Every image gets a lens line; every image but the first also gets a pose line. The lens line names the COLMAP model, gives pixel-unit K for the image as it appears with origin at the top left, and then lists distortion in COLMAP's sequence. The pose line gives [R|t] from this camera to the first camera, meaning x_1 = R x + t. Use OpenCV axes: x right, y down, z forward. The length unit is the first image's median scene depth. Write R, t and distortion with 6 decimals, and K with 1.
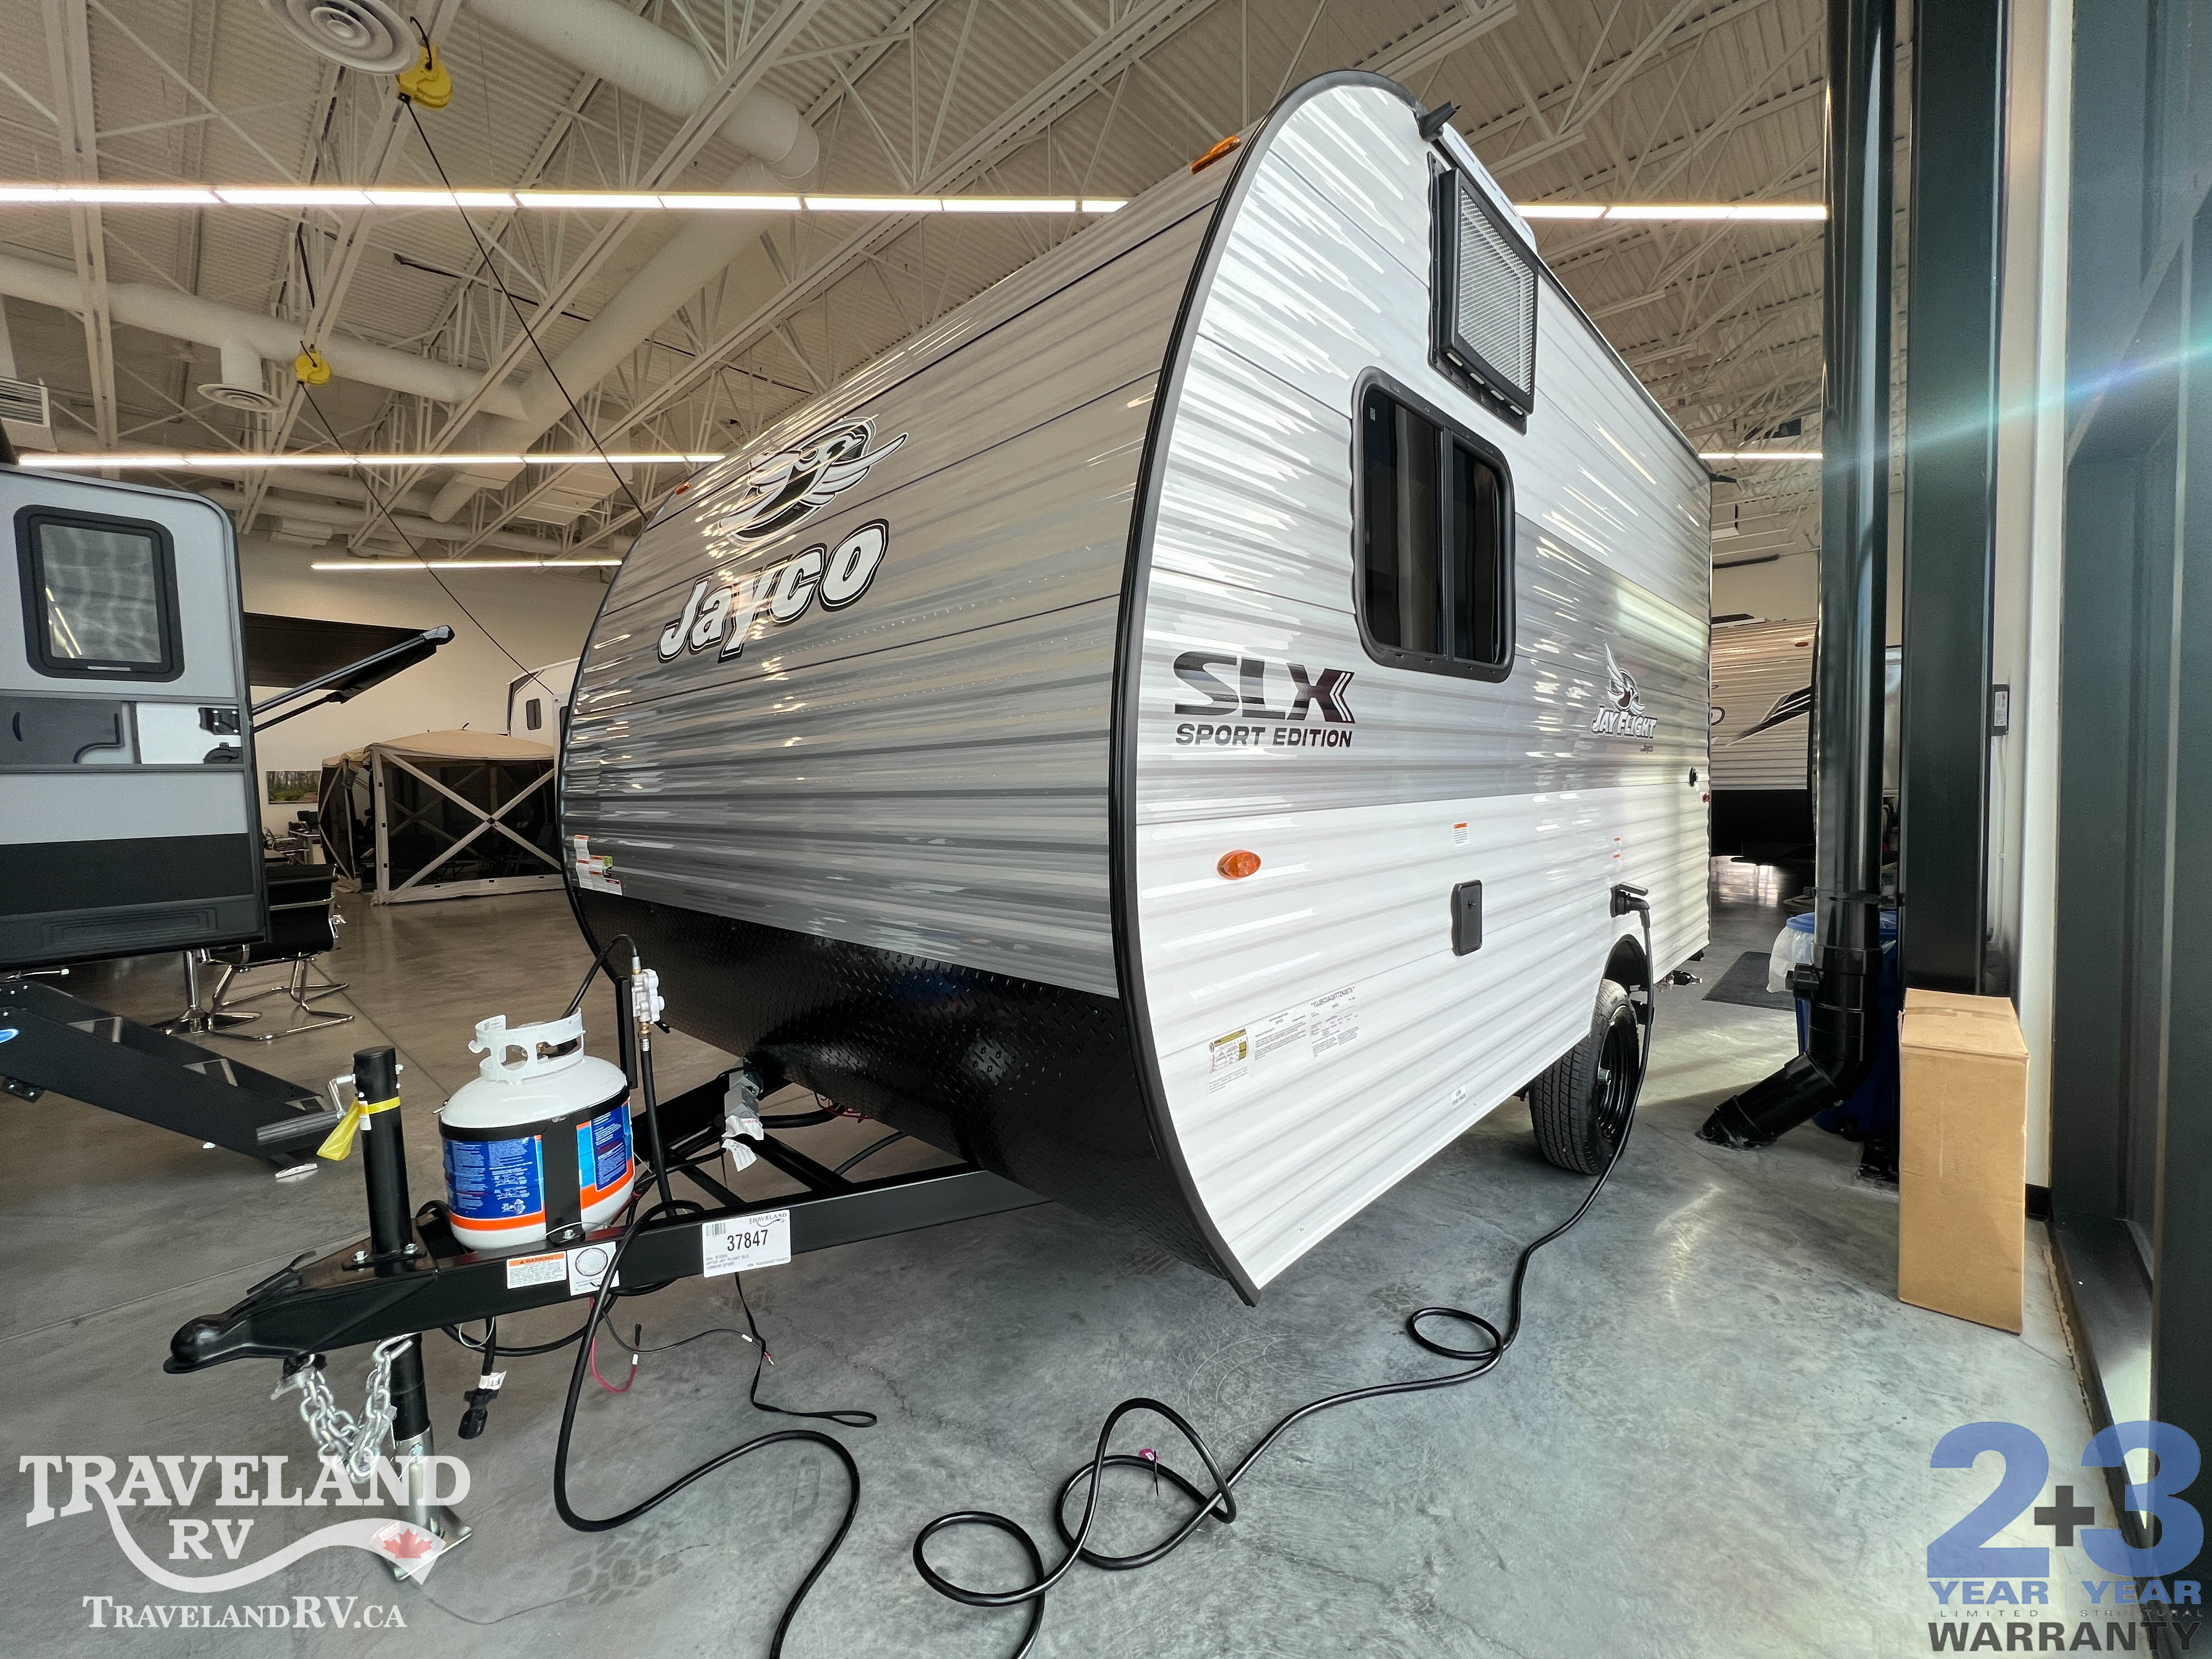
lens RADIAL K [[881.2, 0, 1100.0], [0, 881.2, 828.5], [0, 0, 1]] dist [-0.001158, 0.000458]
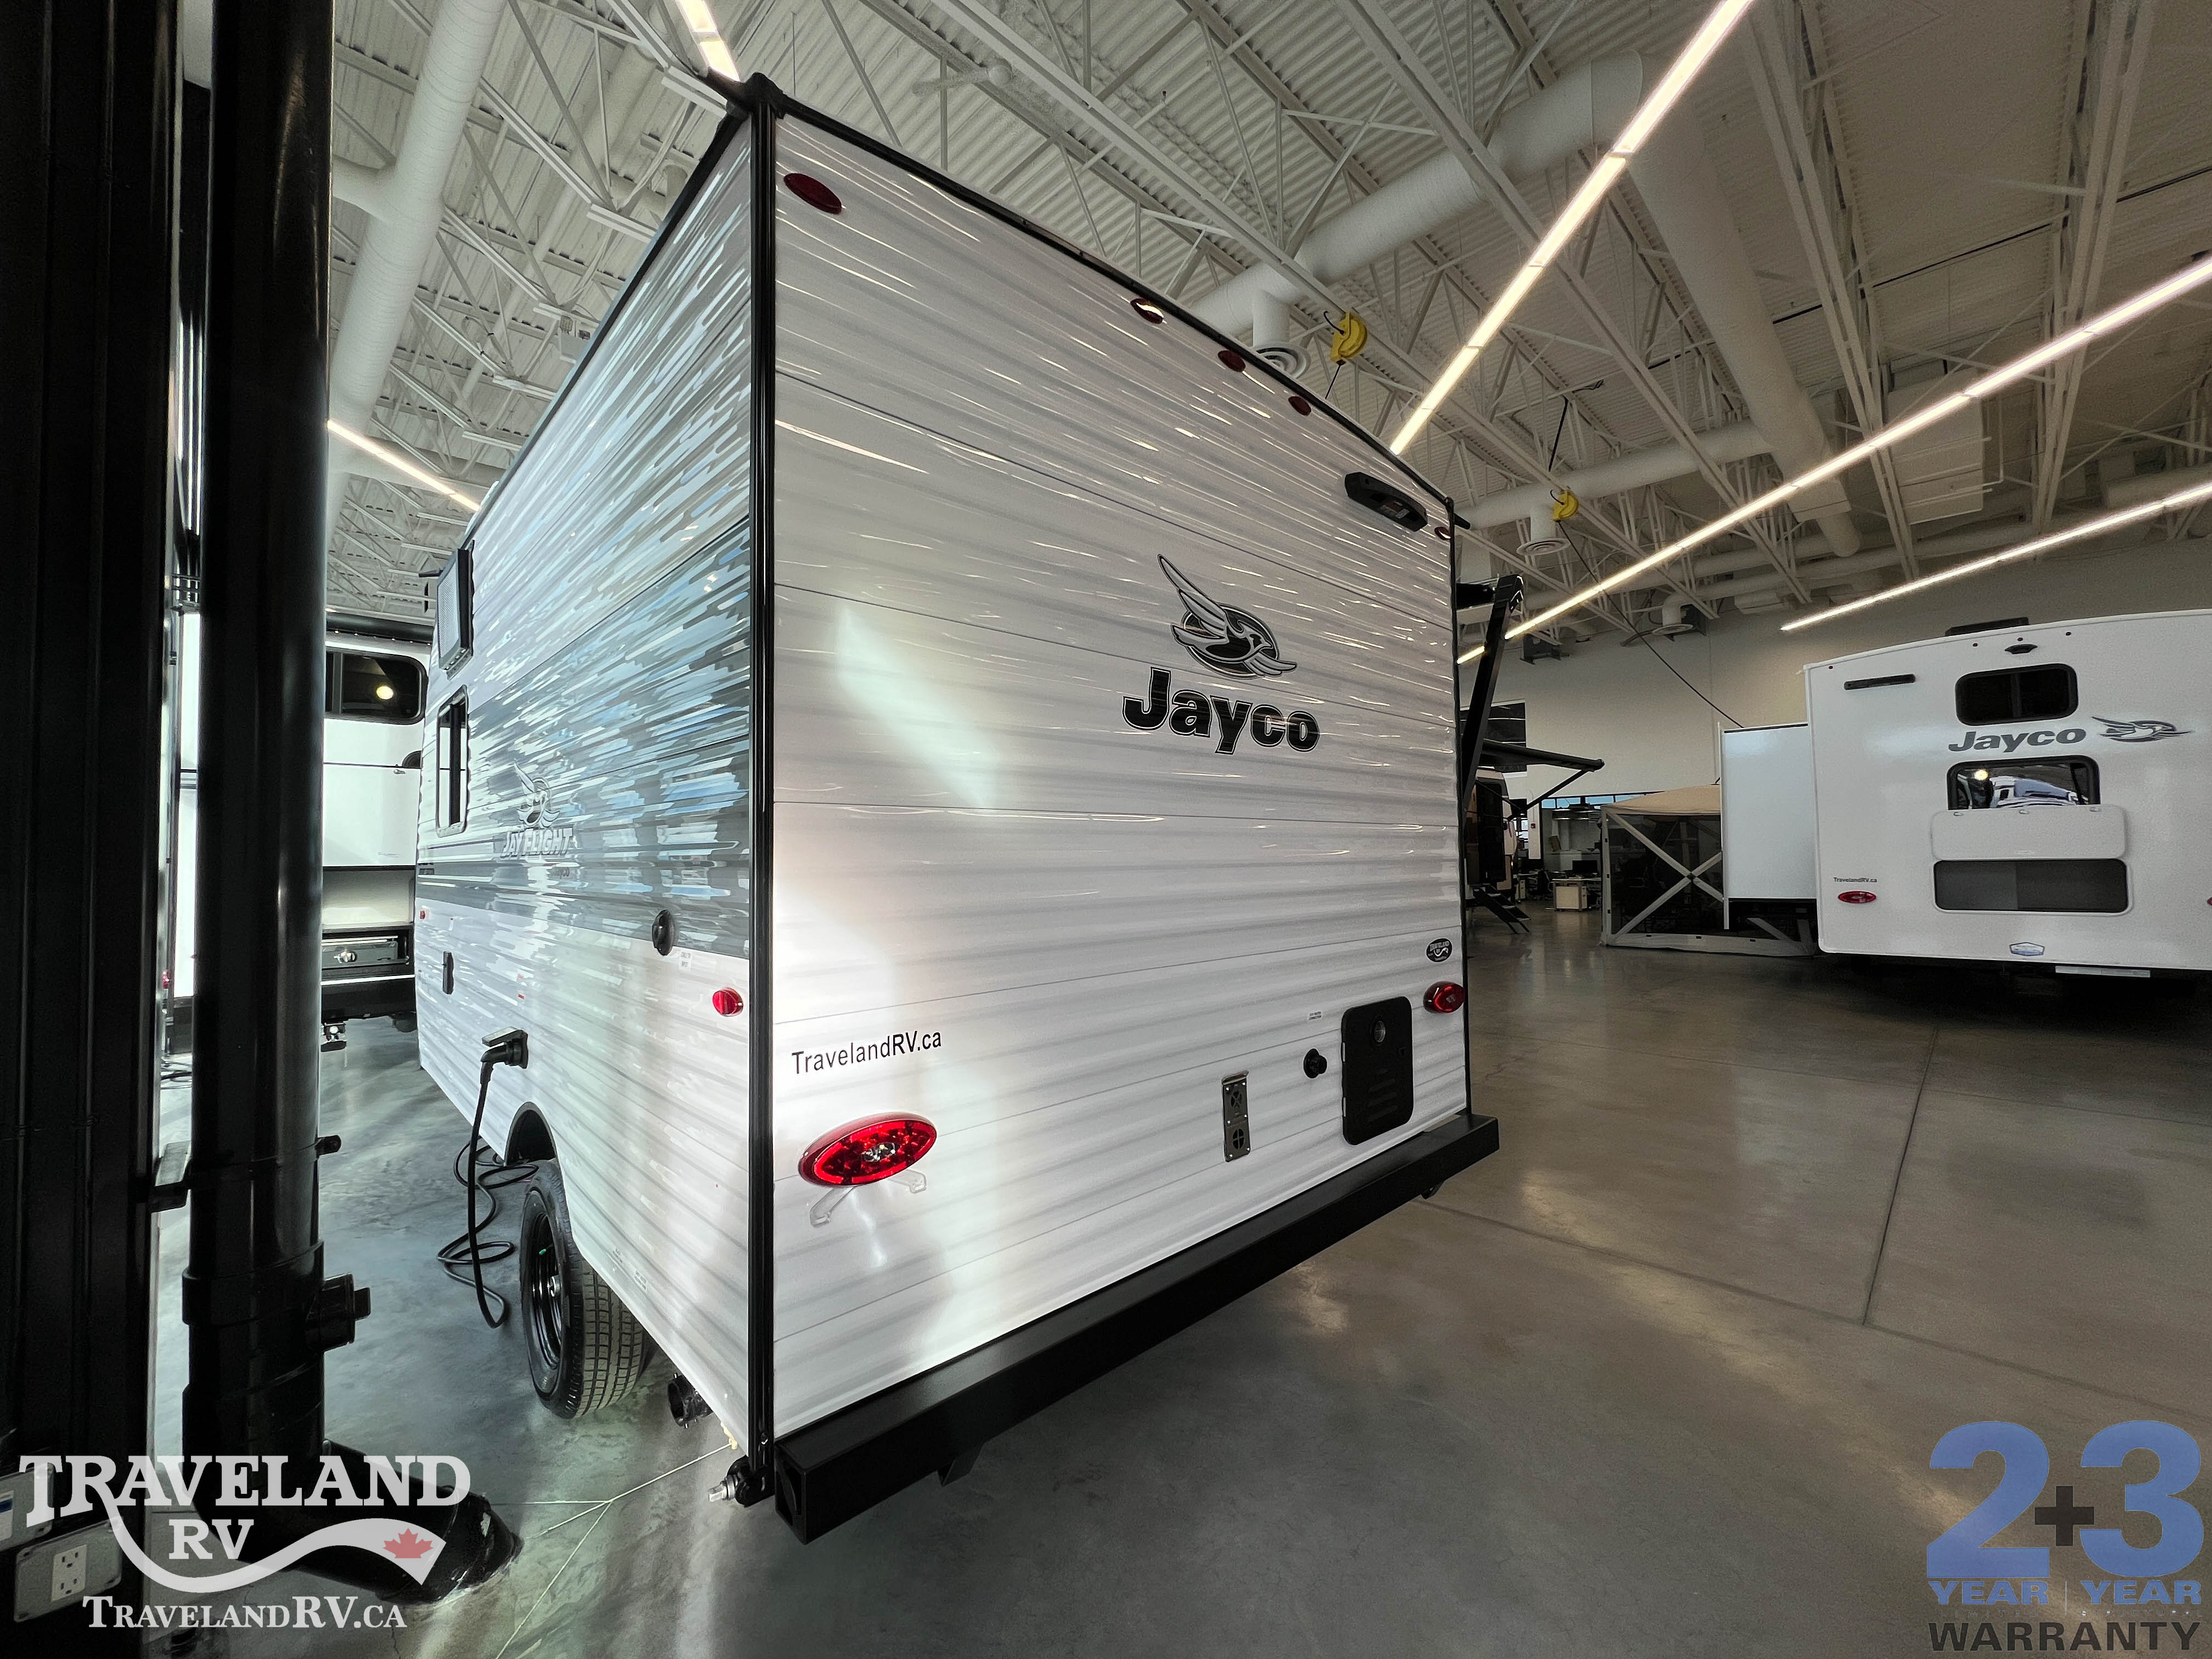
lens RADIAL K [[881.2, 0, 1101.1], [0, 881.2, 830.9], [0, 0, 1]] dist [-0.001158, 0.000458]
pose [[-0.034763, -0.000576, -0.999395, 0.328490], [-0.038129, 0.999273, 0.000750, -0.035809], [0.998668, 0.038132, -0.034760, 0.364299]]
